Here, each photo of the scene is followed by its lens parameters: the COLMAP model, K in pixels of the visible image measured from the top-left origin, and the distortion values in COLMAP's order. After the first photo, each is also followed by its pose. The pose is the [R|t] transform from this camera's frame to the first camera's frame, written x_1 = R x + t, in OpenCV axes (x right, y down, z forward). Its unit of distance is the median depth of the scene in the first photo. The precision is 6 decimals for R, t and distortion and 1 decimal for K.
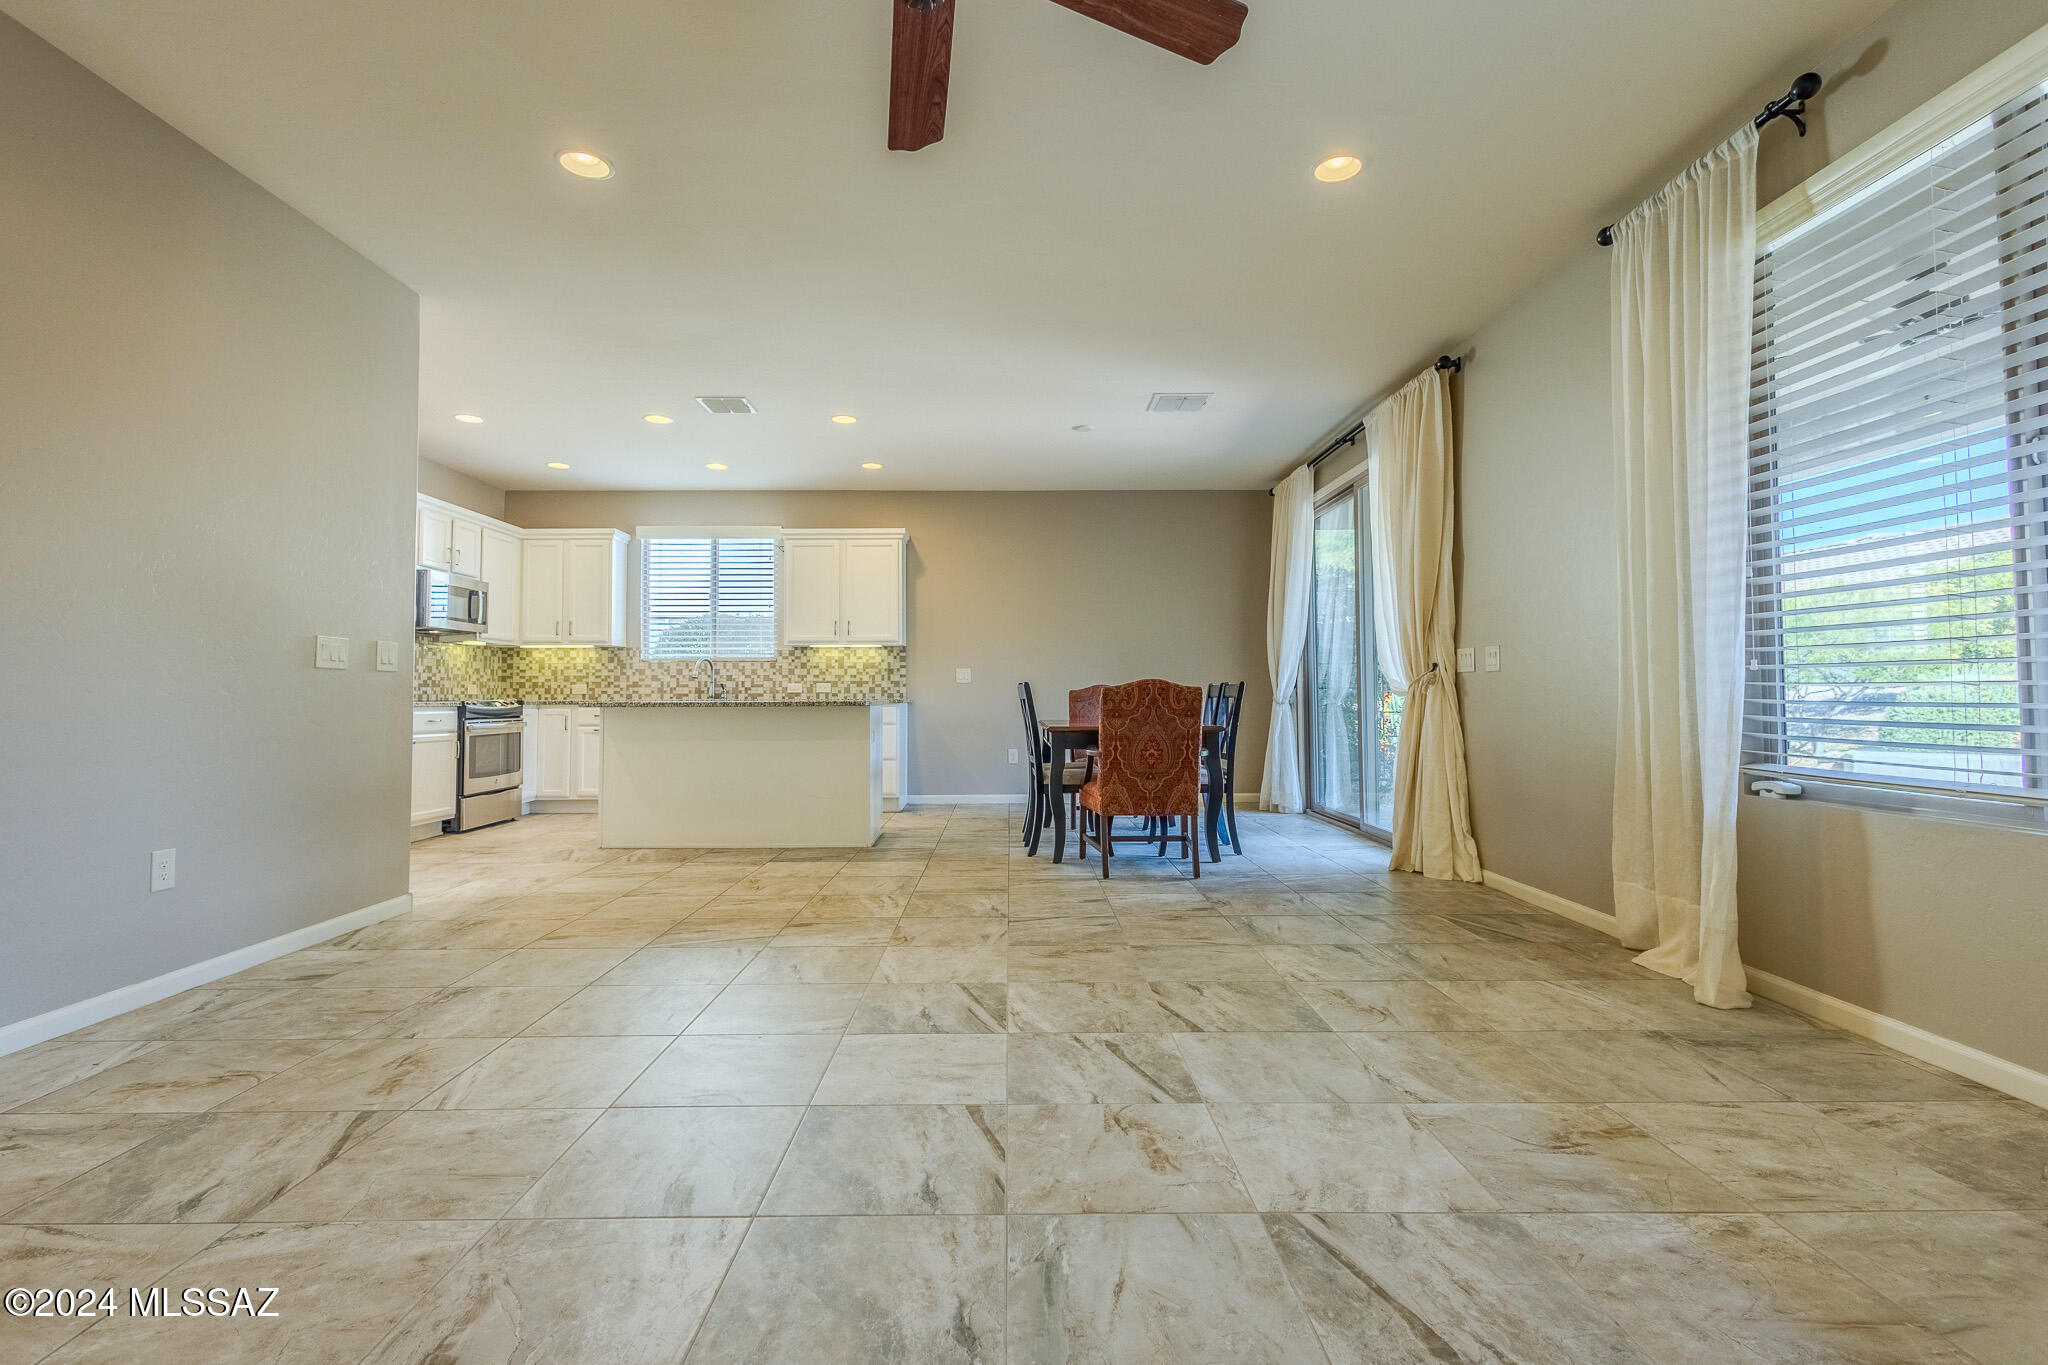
lens RADIAL K [[938.5, 0, 1021.0], [0, 938.5, 679.8], [0, 0, 1]] dist [0.012441, -0.003346]
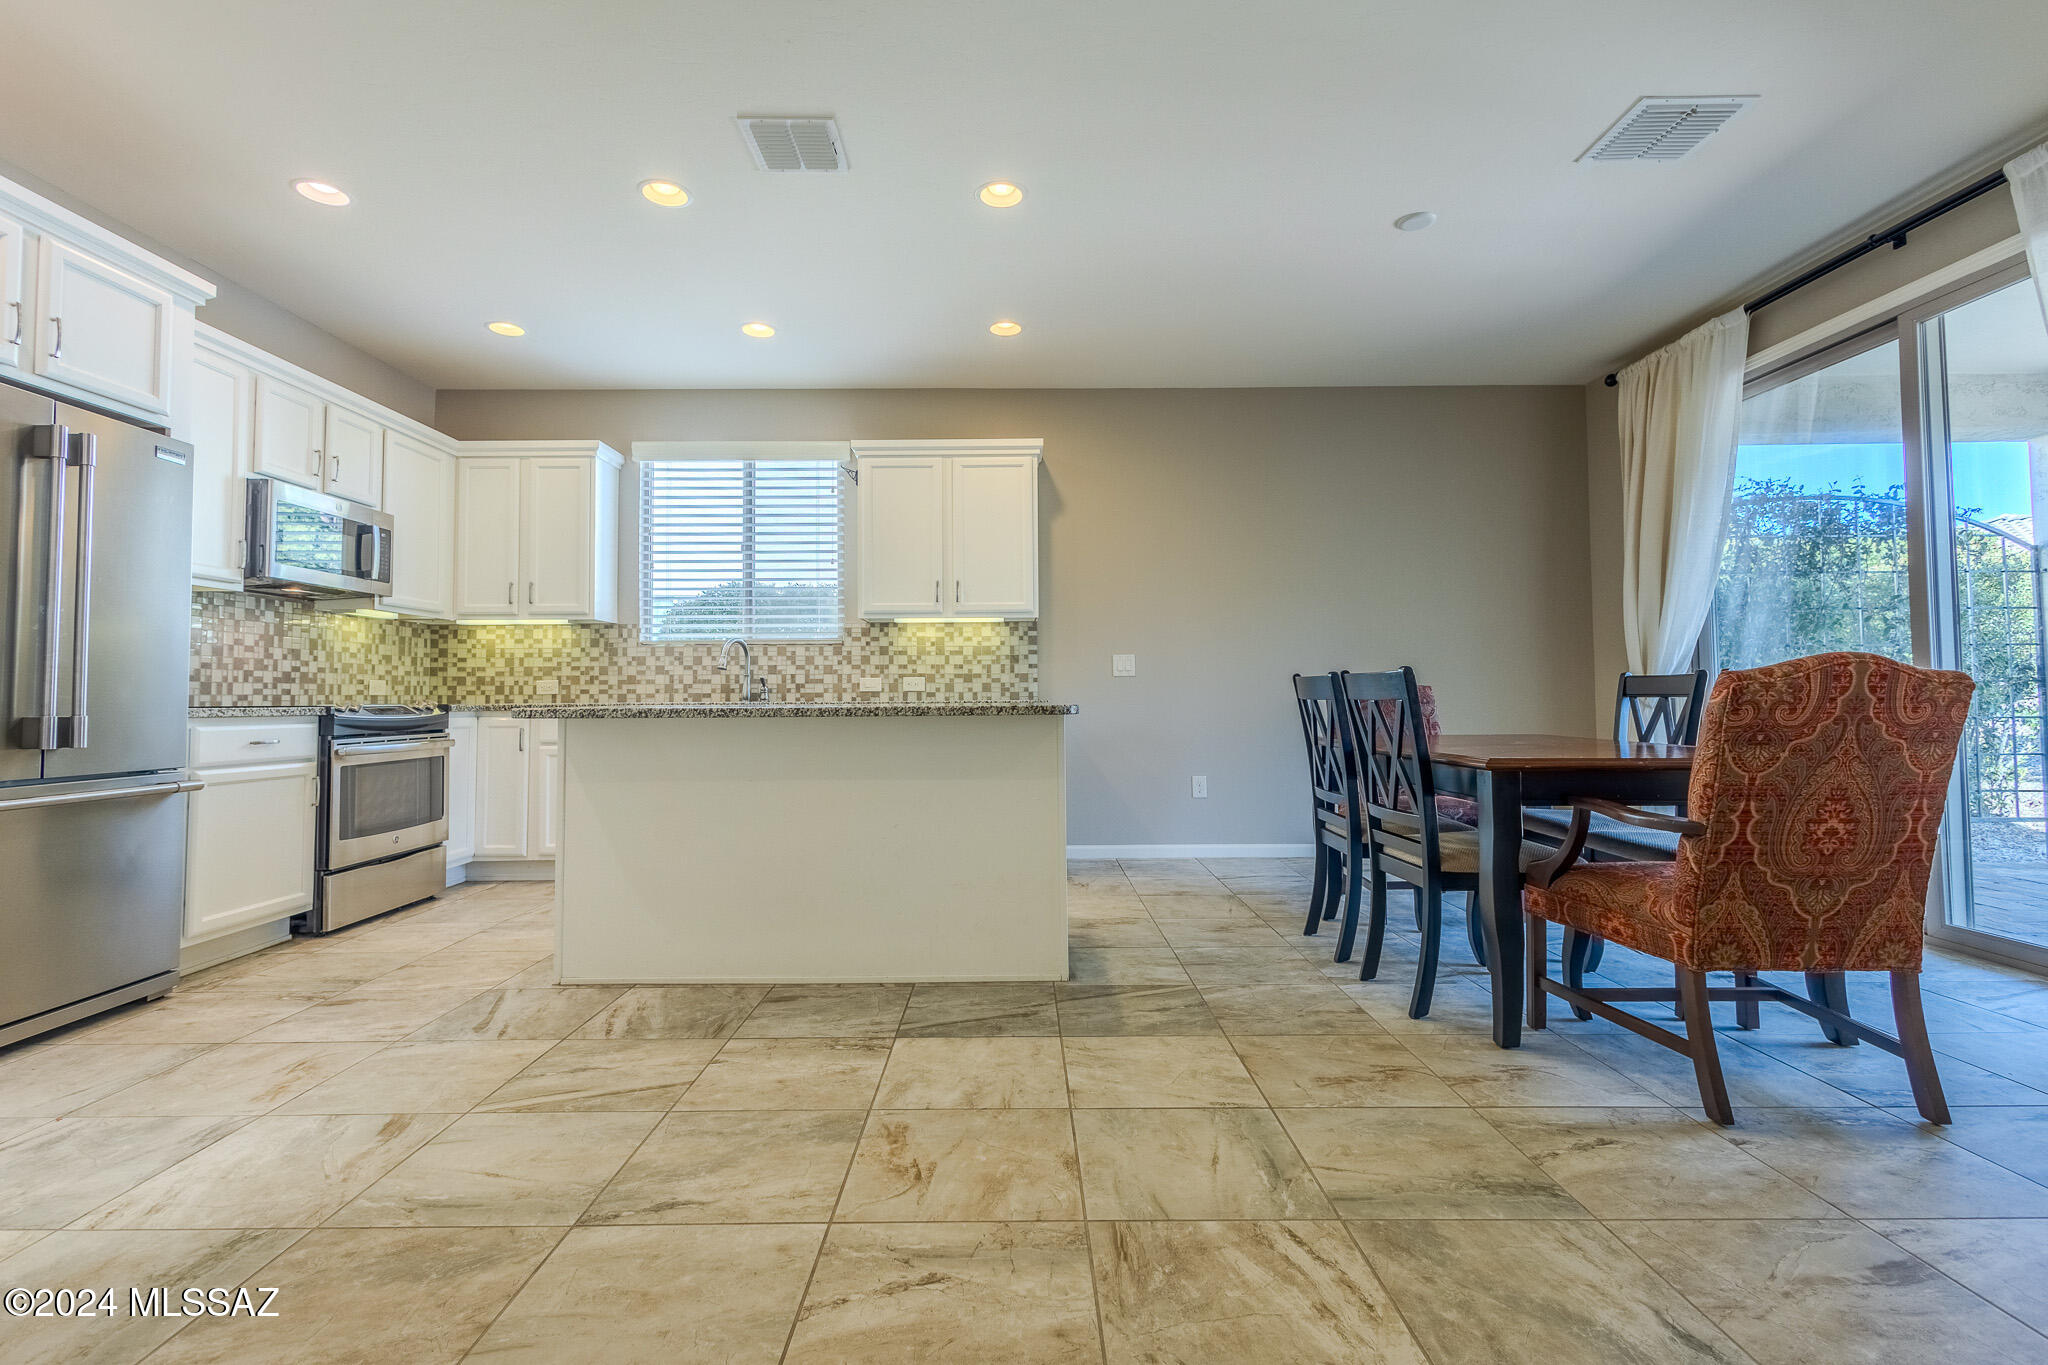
lens RADIAL K [[938.5, 0, 1021.3], [0, 938.5, 682.6], [0, 0, 1]] dist [0.012441, -0.003346]
pose [[0.999983, -0.002616, -0.005280, -0.149816], [0.002628, 0.999994, 0.002354, 0.007042], [0.005274, -0.002368, 0.999983, 0.384885]]
